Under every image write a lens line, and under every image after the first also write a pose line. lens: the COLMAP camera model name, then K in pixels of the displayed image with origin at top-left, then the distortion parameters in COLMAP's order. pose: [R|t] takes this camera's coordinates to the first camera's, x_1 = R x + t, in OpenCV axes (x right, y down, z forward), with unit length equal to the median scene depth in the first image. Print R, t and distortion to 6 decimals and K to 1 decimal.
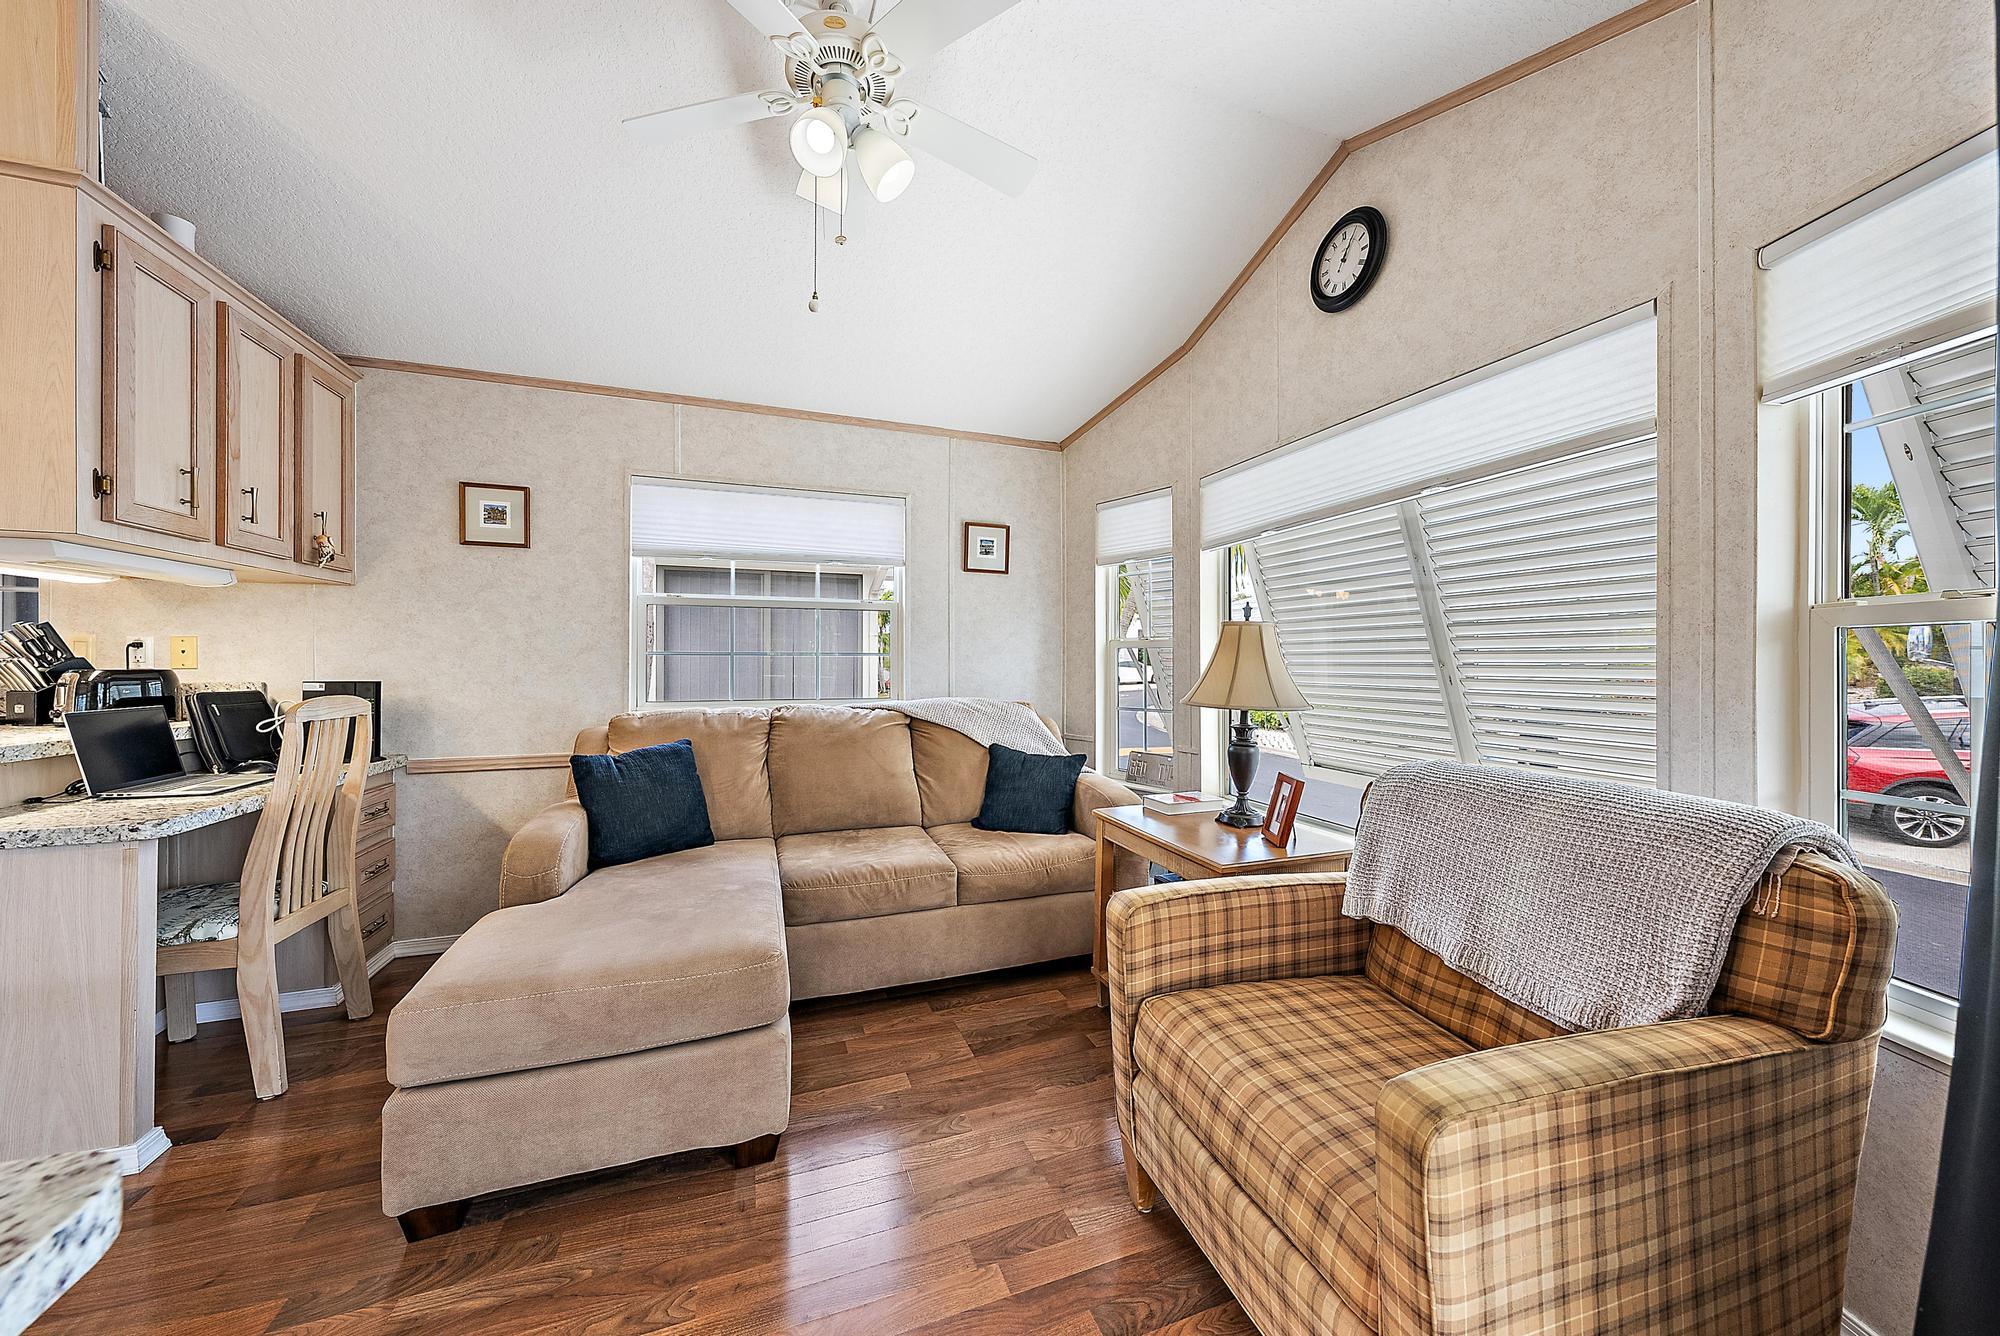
lens RADIAL K [[683.1, 0, 997.8], [0, 683.1, 663.7], [0, 0, 1]] dist [-0.002393, -0.000521]
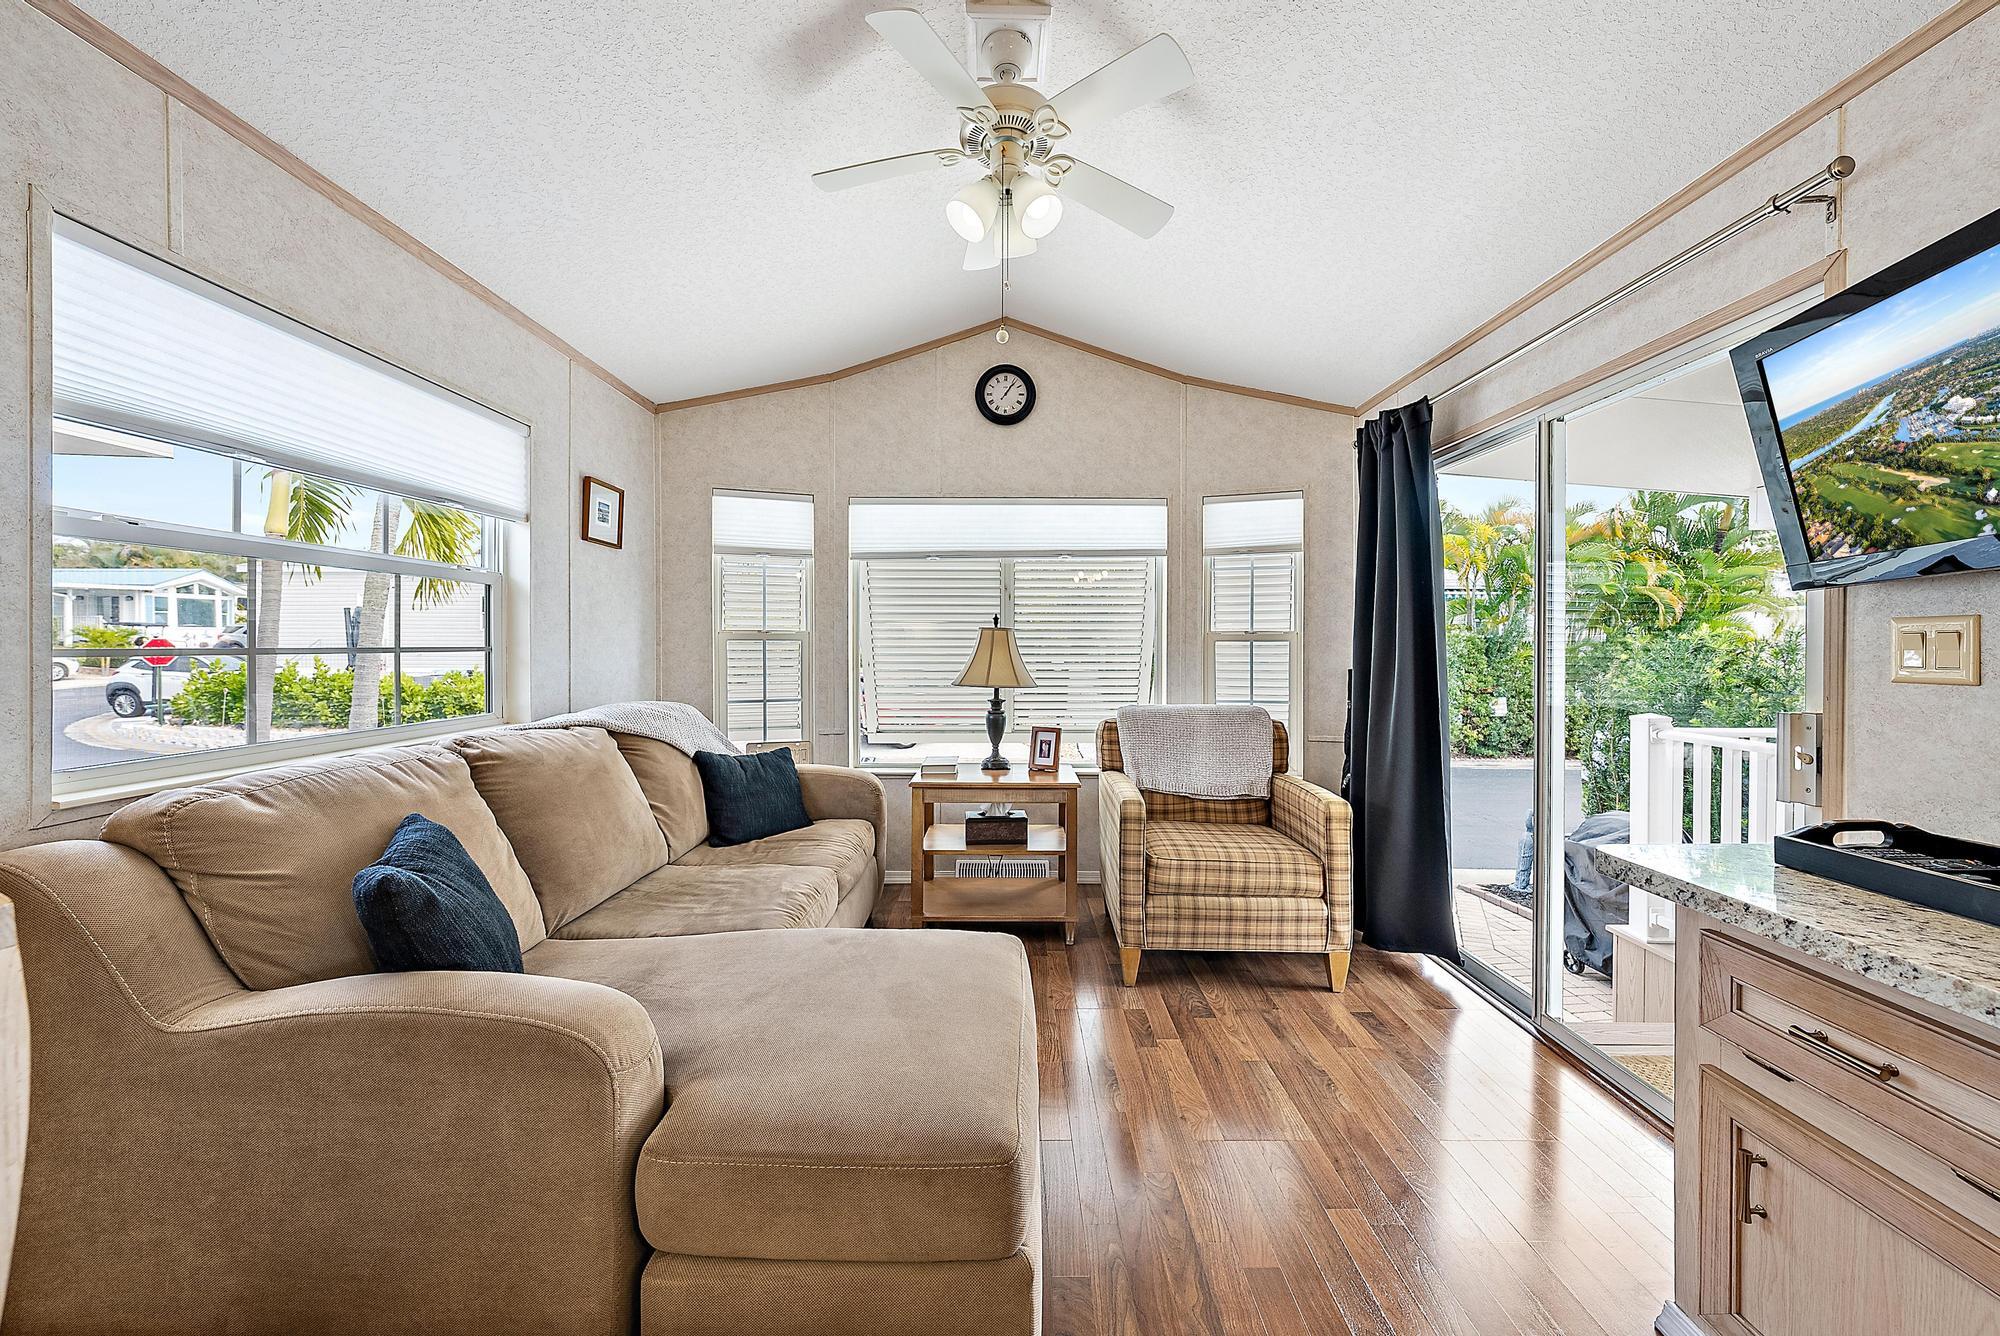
lens RADIAL K [[683.1, 0, 1004.0], [0, 683.1, 649.1], [0, 0, 1]] dist [-0.002393, -0.000521]
pose [[0.354184, -0.010200, 0.935120, -0.721550], [0.004439, 0.999948, 0.009226, -0.021395], [-0.935165, 0.000883, 0.354211, 0.347970]]
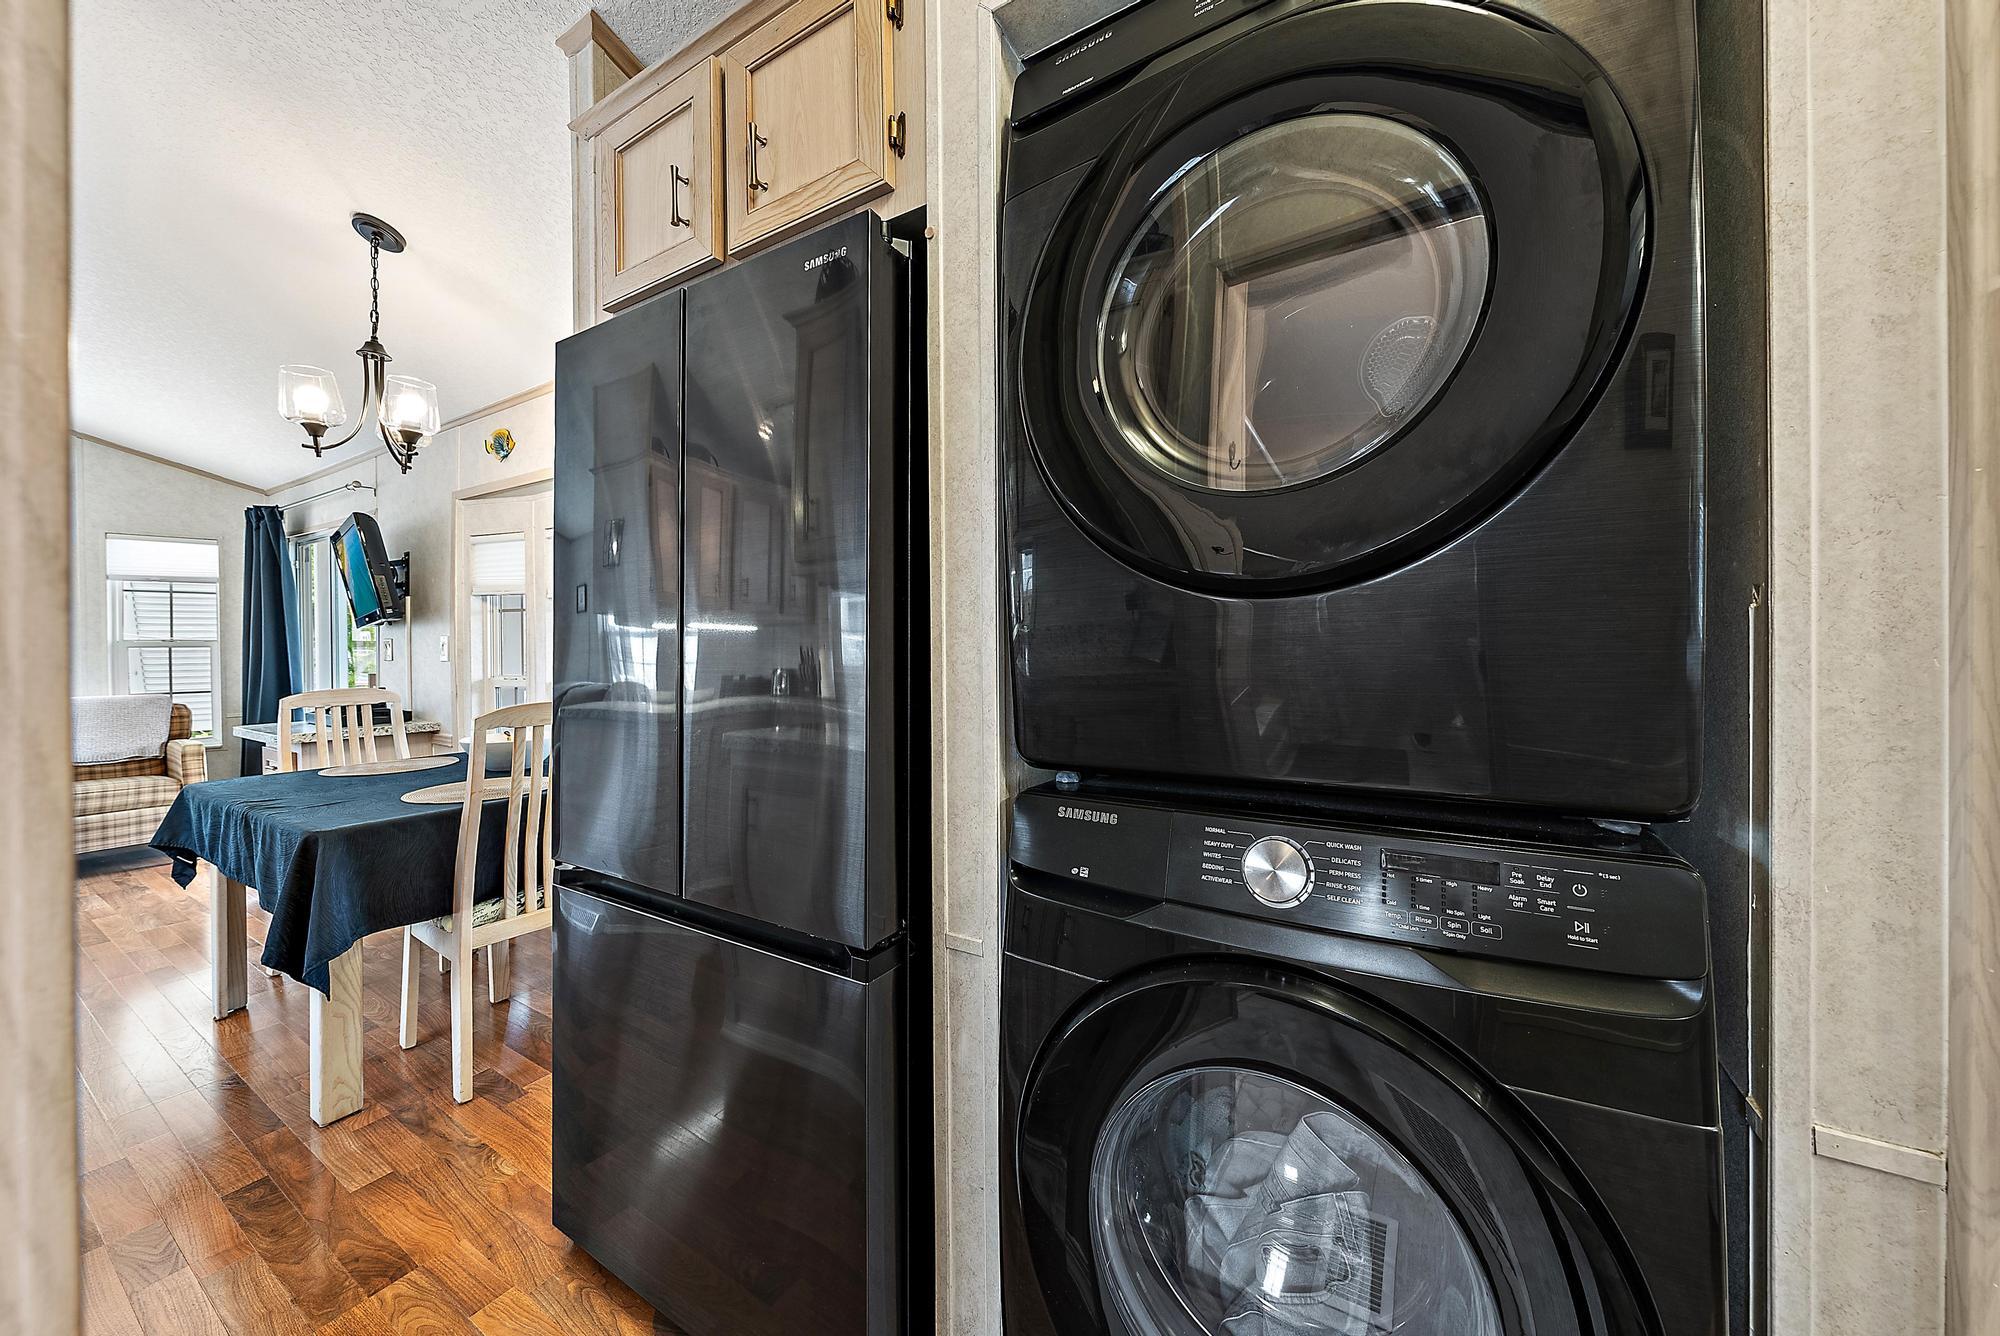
lens RADIAL K [[683.1, 0, 1034.9], [0, 683.1, 651.2], [0, 0, 1]] dist [-0.002393, -0.000521]
pose [[-0.641491, -0.009333, 0.767074, -1.910245], [0.006196, 0.999830, 0.017346, -0.027763], [-0.767105, 0.015880, -0.641325, -0.148825]]
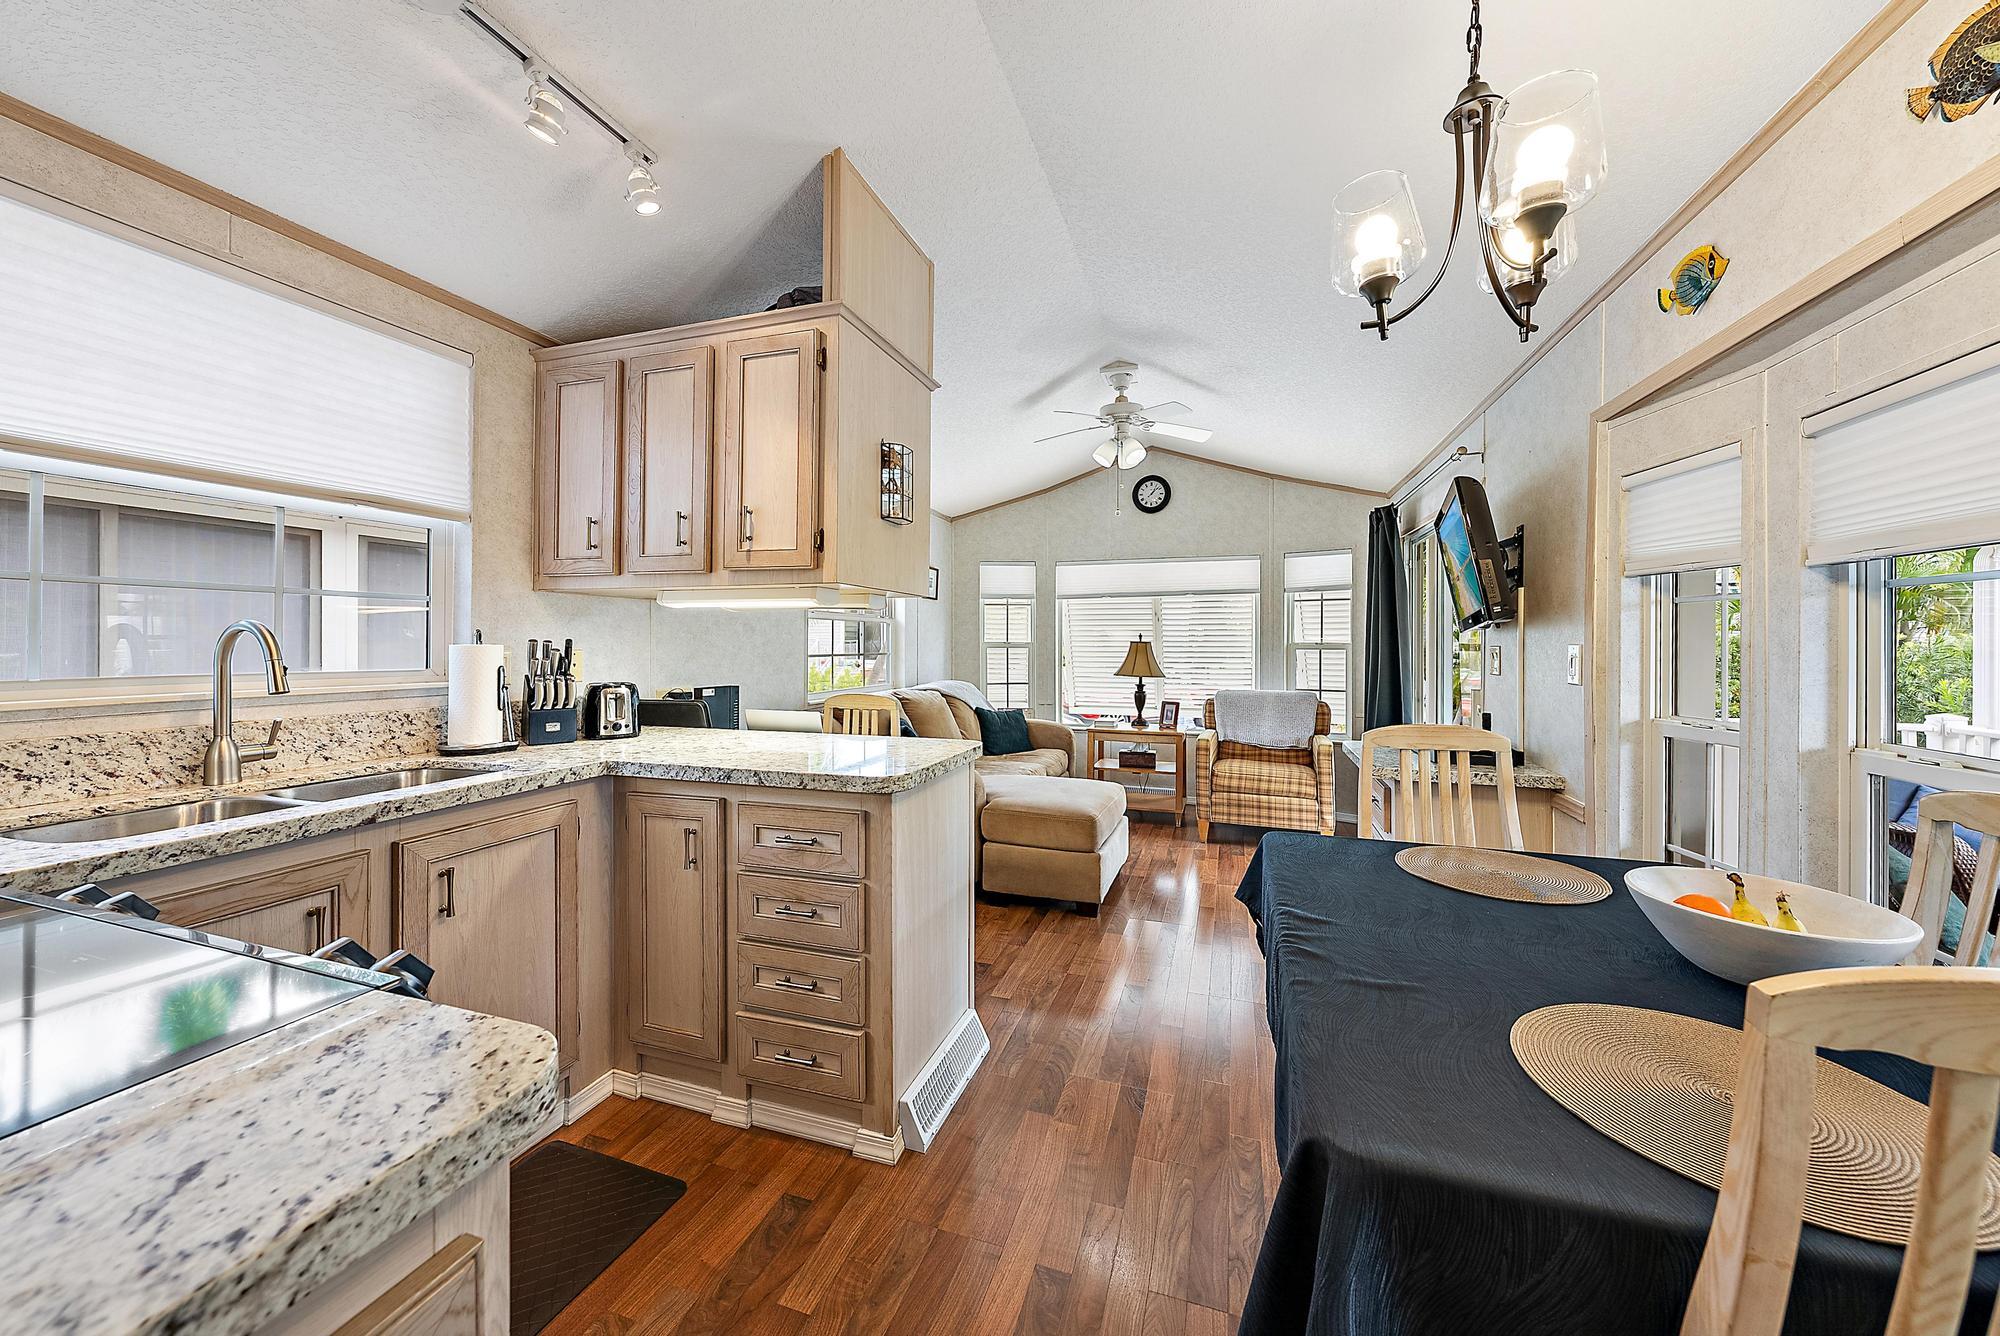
lens RADIAL K [[683.1, 0, 993.5], [0, 683.1, 640.3], [0, 0, 1]] dist [-0.002393, -0.000521]
pose [[0.643930, -0.002531, 0.765080, -1.337081], [0.005406, 0.999985, -0.001243, -0.047404], [-0.765066, 0.004937, 0.643933, -0.115636]]
